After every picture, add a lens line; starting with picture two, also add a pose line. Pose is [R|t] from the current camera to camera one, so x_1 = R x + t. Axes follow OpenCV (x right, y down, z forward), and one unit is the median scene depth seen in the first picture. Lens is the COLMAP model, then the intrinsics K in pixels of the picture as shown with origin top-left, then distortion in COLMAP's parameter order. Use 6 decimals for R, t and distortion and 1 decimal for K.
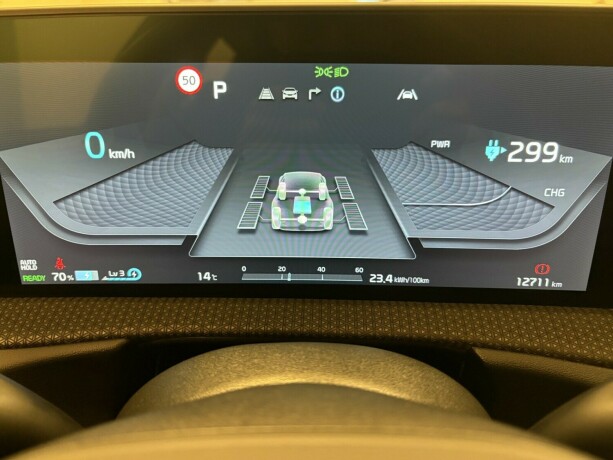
lens RADIAL K [[506.5, 0, 308.7], [0, 506.5, 234.0], [0, 0, 1]] dist [-0.012052, -0.018057]
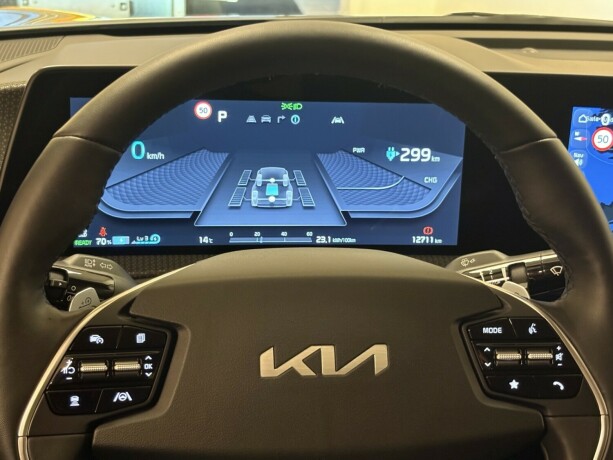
lens RADIAL K [[1027.5, 0, 308.5], [0, 1027.5, 227.5], [0, 0, 1]] dist [0.117757, 0.000000]
pose [[0.987800, -0.010657, 0.155364, -0.394433], [0.026971, 0.994286, -0.103281, 0.386774], [-0.153375, 0.106211, 0.982443, -2.087517]]
